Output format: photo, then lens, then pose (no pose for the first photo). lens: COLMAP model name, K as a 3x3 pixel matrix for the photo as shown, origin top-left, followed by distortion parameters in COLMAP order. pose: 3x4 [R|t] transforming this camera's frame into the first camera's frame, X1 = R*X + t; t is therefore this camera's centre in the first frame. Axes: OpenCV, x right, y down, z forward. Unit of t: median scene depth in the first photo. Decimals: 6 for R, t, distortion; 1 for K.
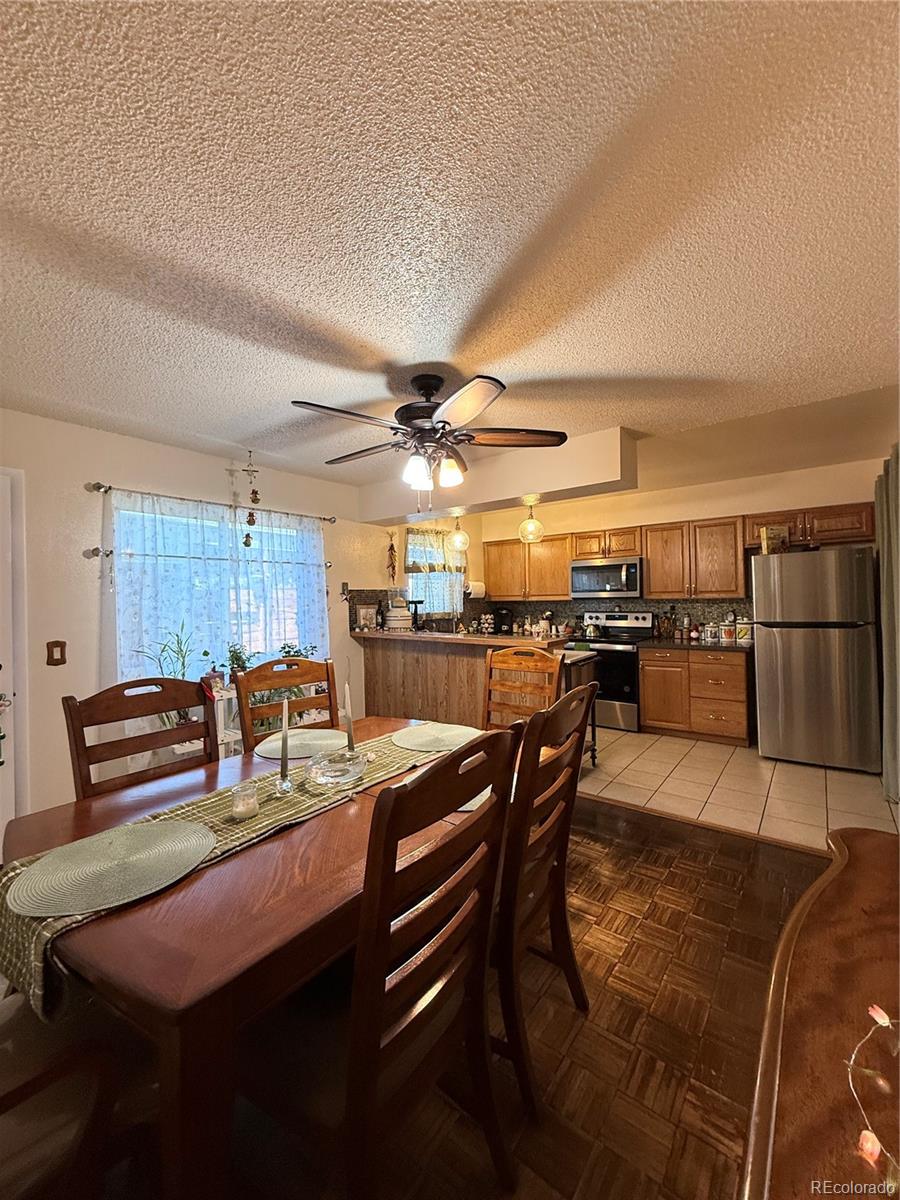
lens RADIAL K [[478.2, 0, 452.7], [0, 478.2, 598.5], [0, 0, 1]] dist [-0.004881, 0.001614]
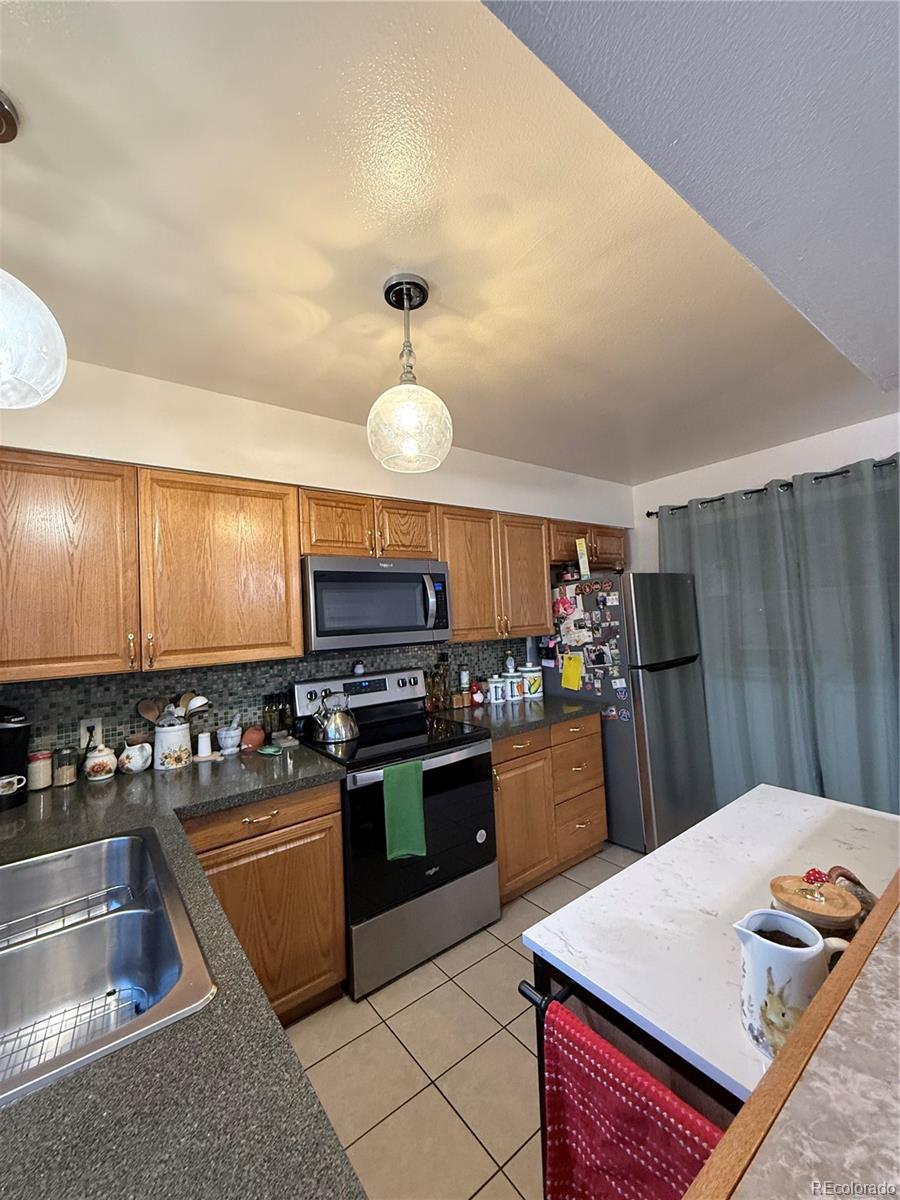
lens RADIAL K [[478.2, 0, 449.9], [0, 478.2, 598.0], [0, 0, 1]] dist [-0.004881, 0.001614]
pose [[0.259237, 0.045174, 0.964757, -0.094046], [0.044986, 0.997257, -0.058784, -0.016012], [-0.964765, 0.058639, 0.256494, 0.790429]]
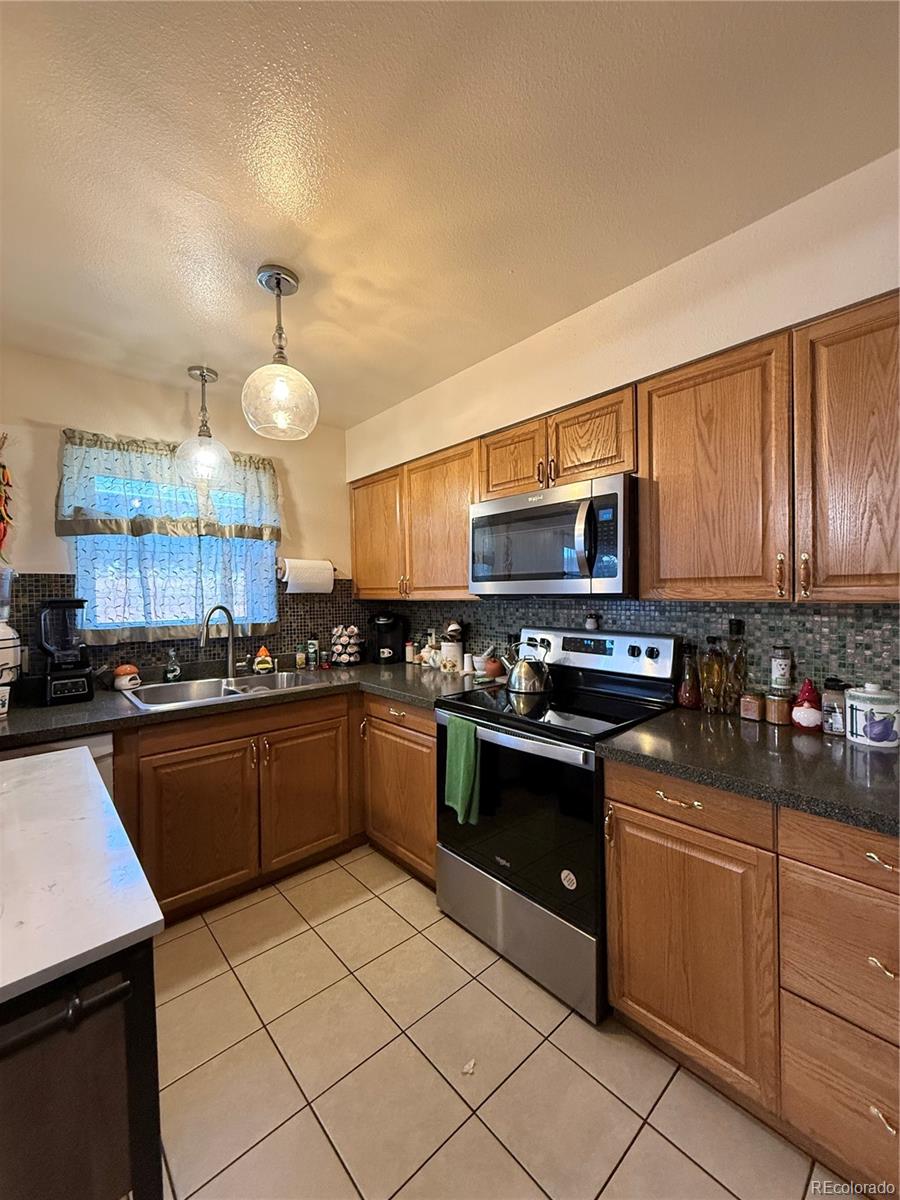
lens RADIAL K [[478.2, 0, 453.0], [0, 478.2, 597.3], [0, 0, 1]] dist [-0.004881, 0.001614]
pose [[0.984102, 0.006817, -0.177473, 0.303421], [-0.004446, 0.999895, 0.013757, -0.004540], [0.177548, -0.012749, 0.984029, 0.593722]]
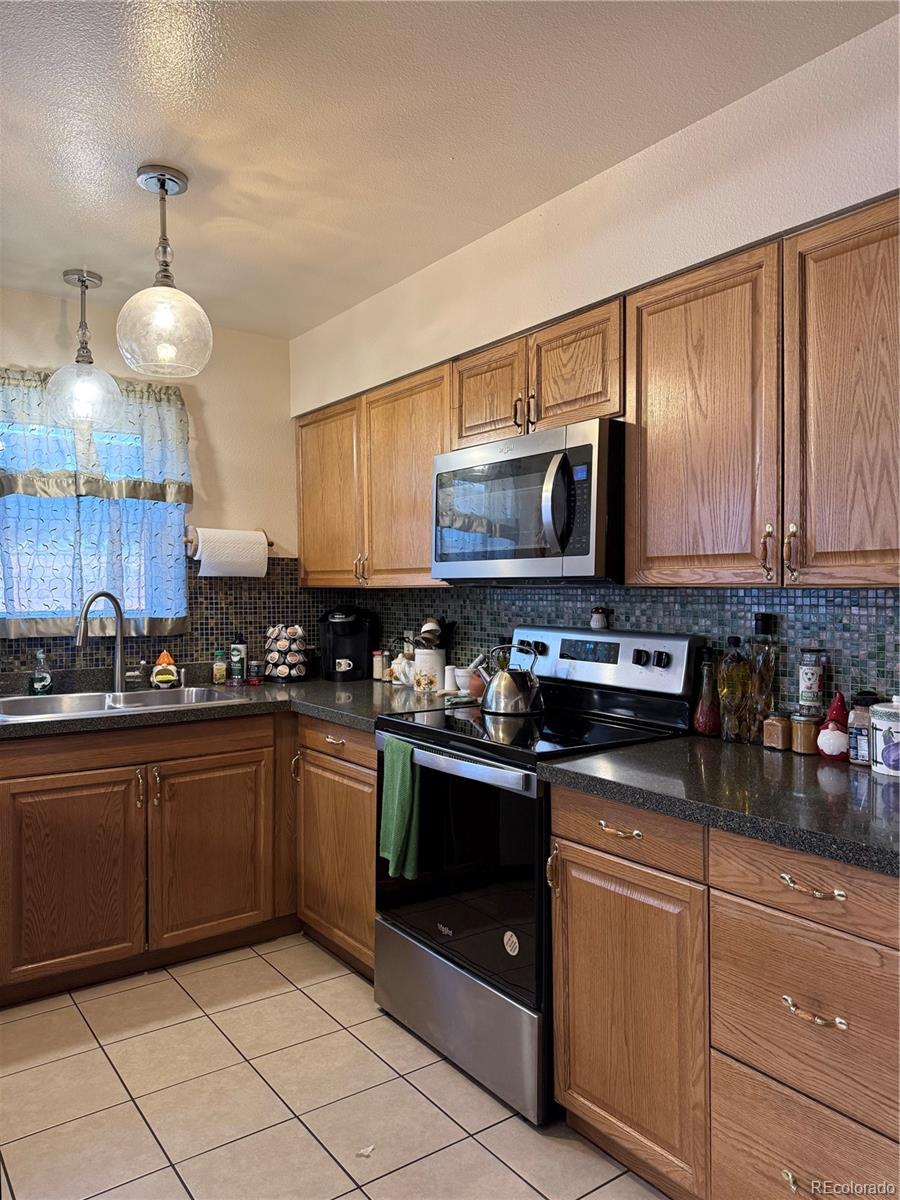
lens RADIAL K [[843.3, 0, 459.4], [0, 843.3, 594.7], [0, 0, 1]] dist [0.049072, -0.065634]
pose [[0.961936, 0.017292, -0.272729, 0.402824], [-0.013906, 0.999800, 0.014345, 0.000801], [0.272922, -0.010007, 0.961984, 0.500885]]
